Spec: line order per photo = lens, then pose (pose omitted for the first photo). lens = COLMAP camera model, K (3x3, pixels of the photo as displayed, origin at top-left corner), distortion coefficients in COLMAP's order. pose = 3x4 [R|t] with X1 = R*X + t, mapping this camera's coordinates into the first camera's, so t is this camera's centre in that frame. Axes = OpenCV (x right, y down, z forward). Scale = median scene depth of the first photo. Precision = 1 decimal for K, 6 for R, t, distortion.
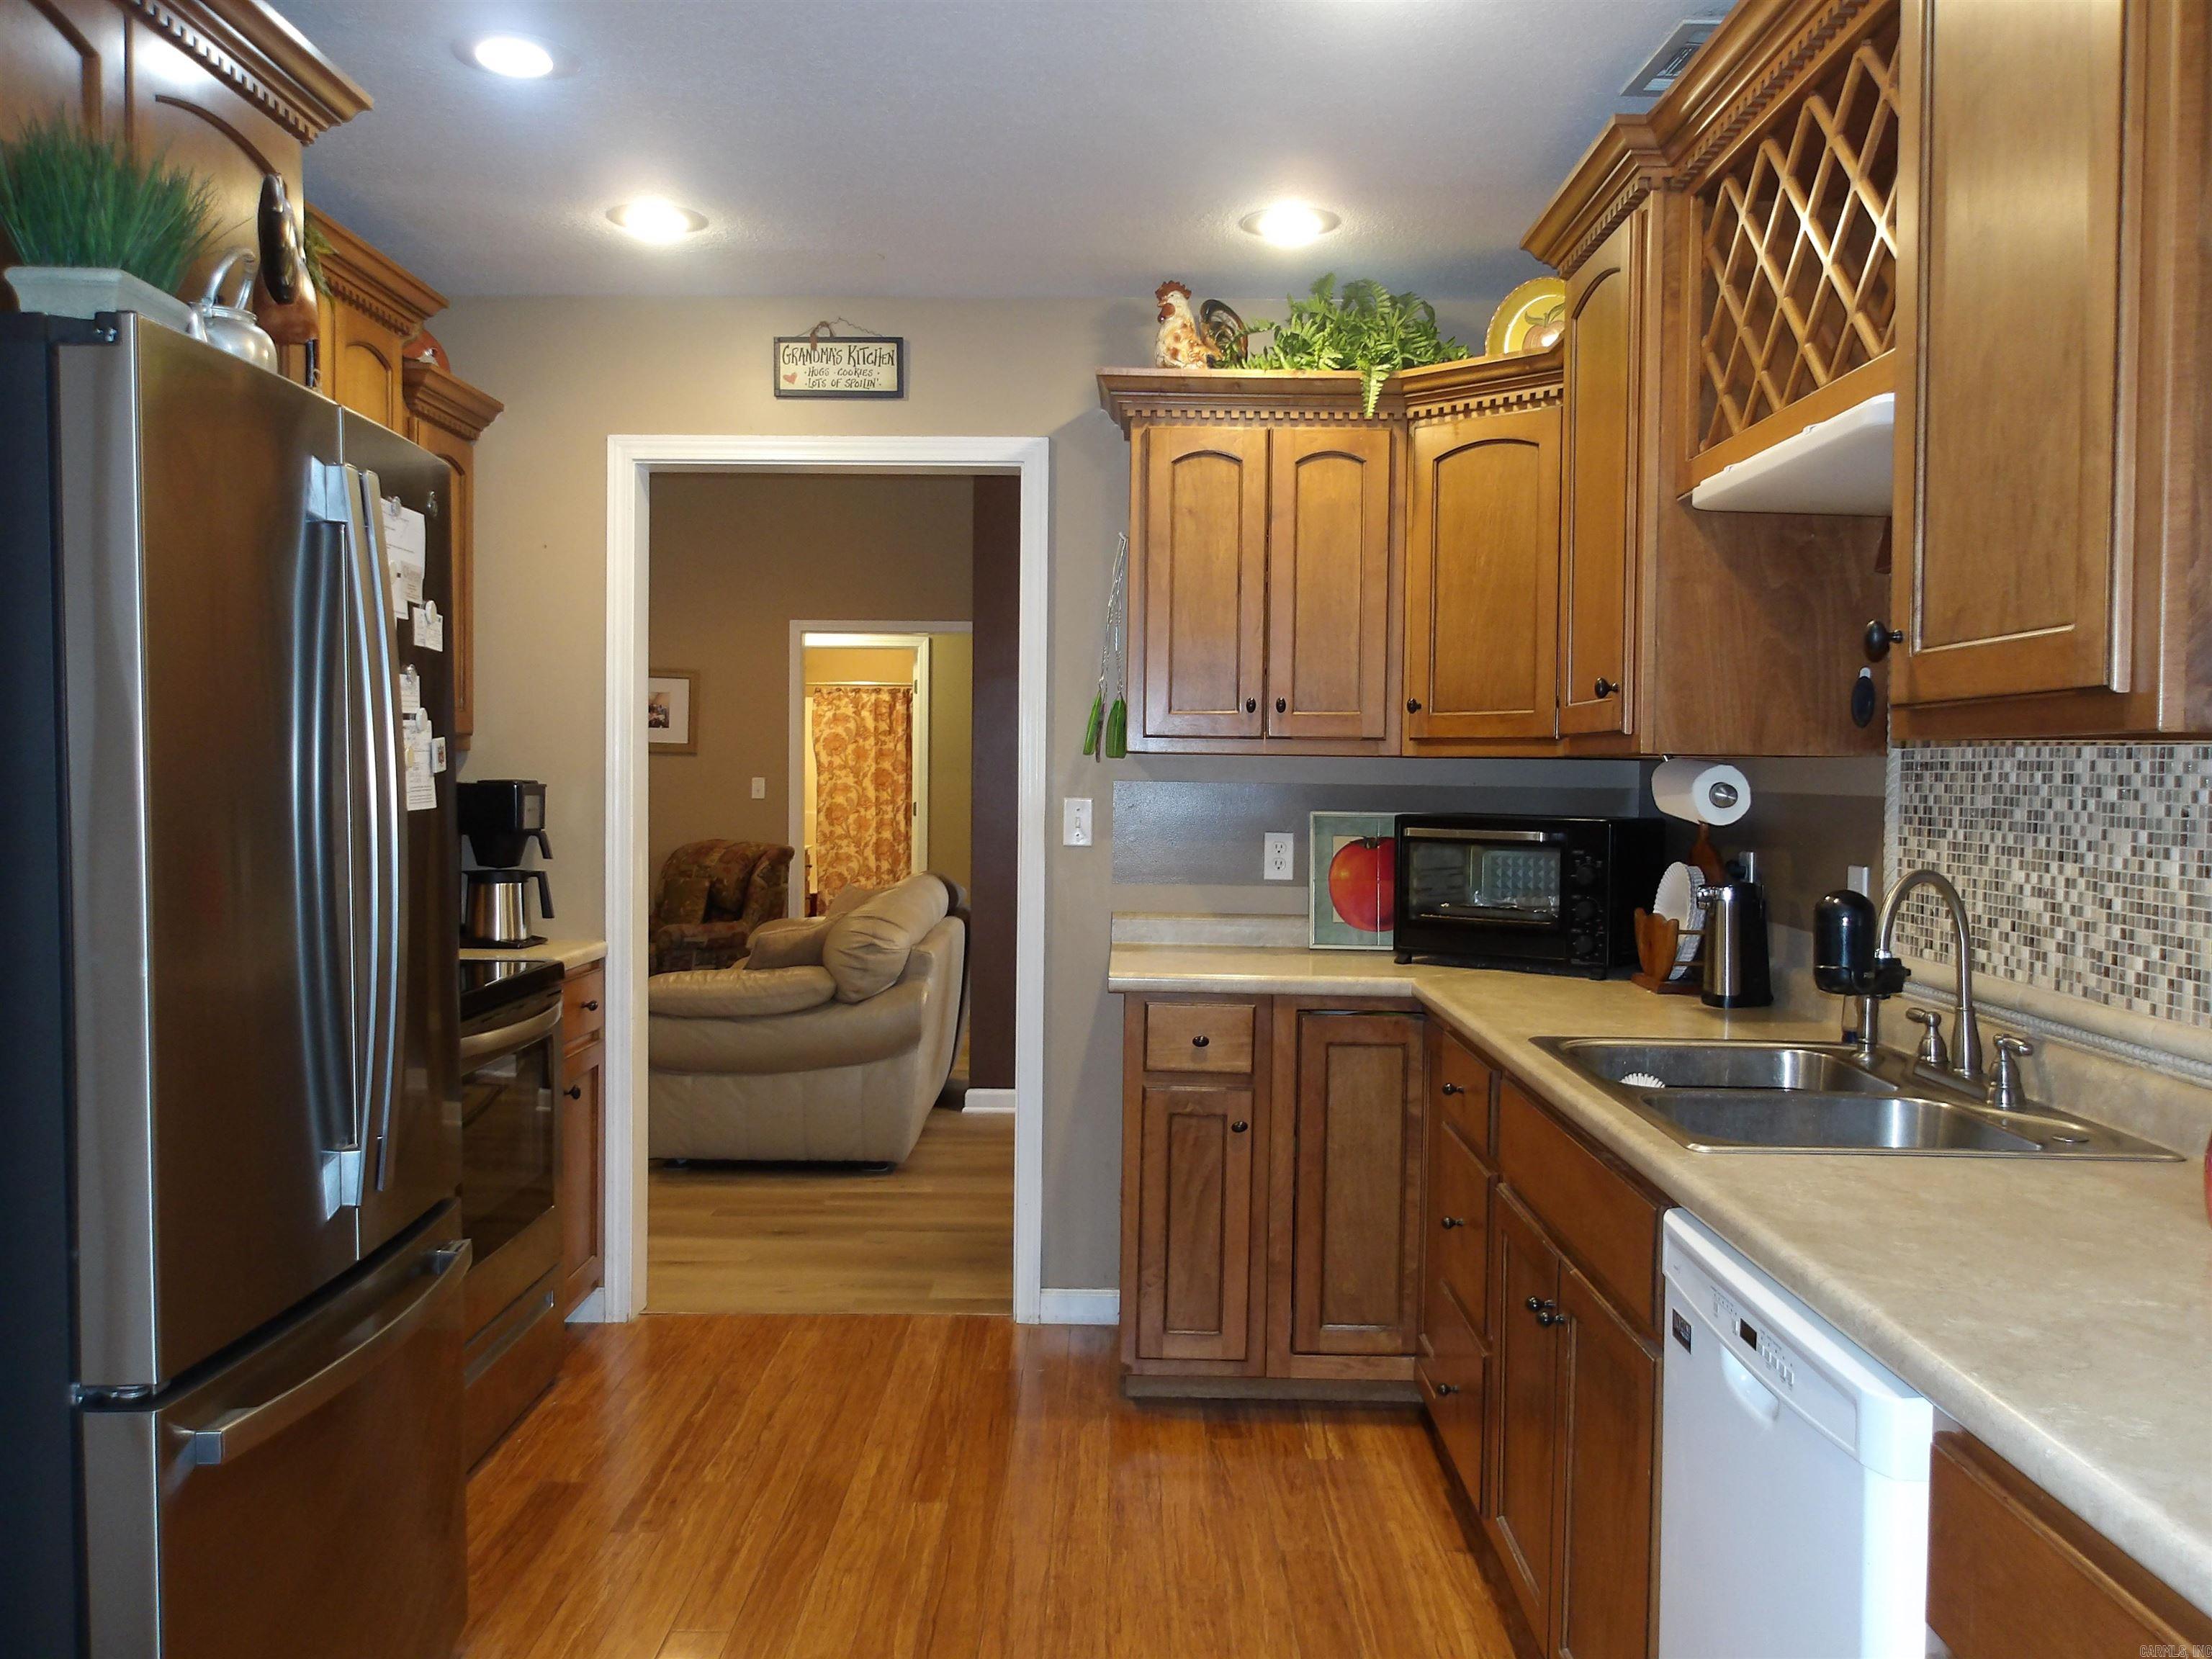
lens RADIAL K [[1793.9, 0, 1108.4], [0, 1793.9, 833.4], [0, 0, 1]] dist [-0.002079, -0.001499]
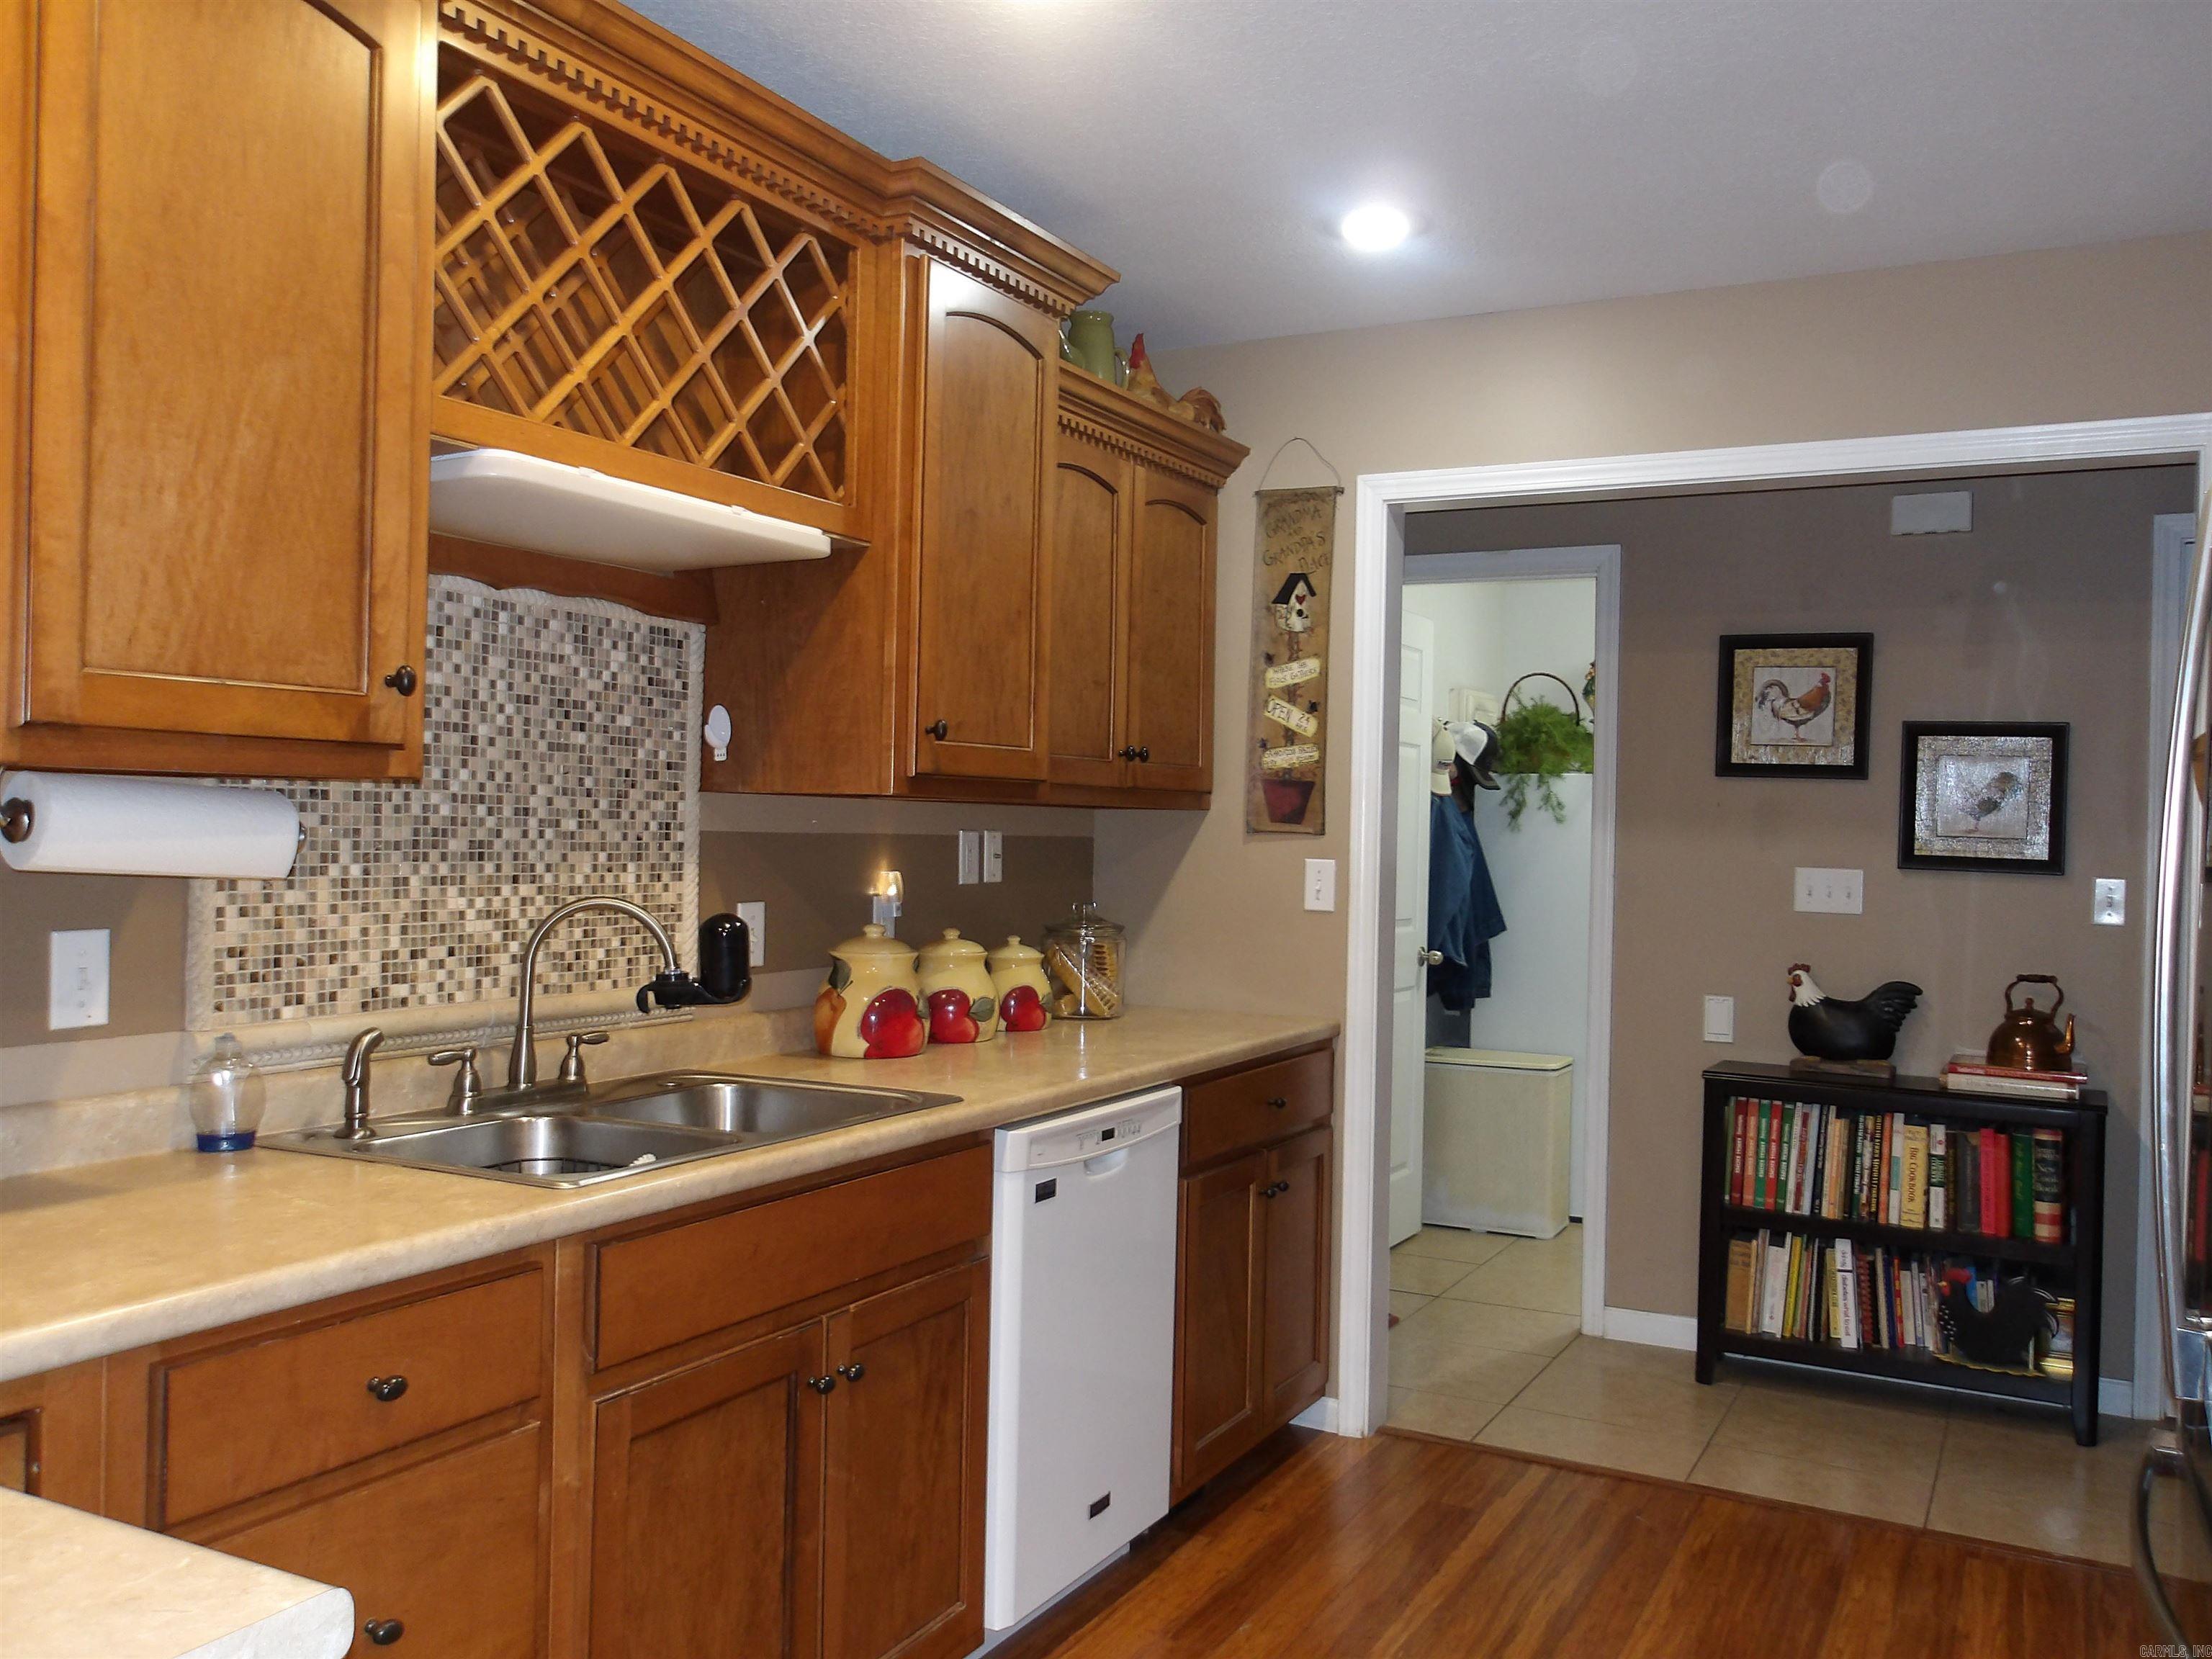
lens RADIAL K [[1793.9, 0, 1107.8], [0, 1793.9, 829.8], [0, 0, 1]] dist [-0.002079, -0.001499]
pose [[-0.887311, -0.036542, 0.459722, -0.338927], [-0.018952, 0.998903, 0.042820, -0.077119], [-0.460782, 0.029282, -0.887030, 1.892221]]
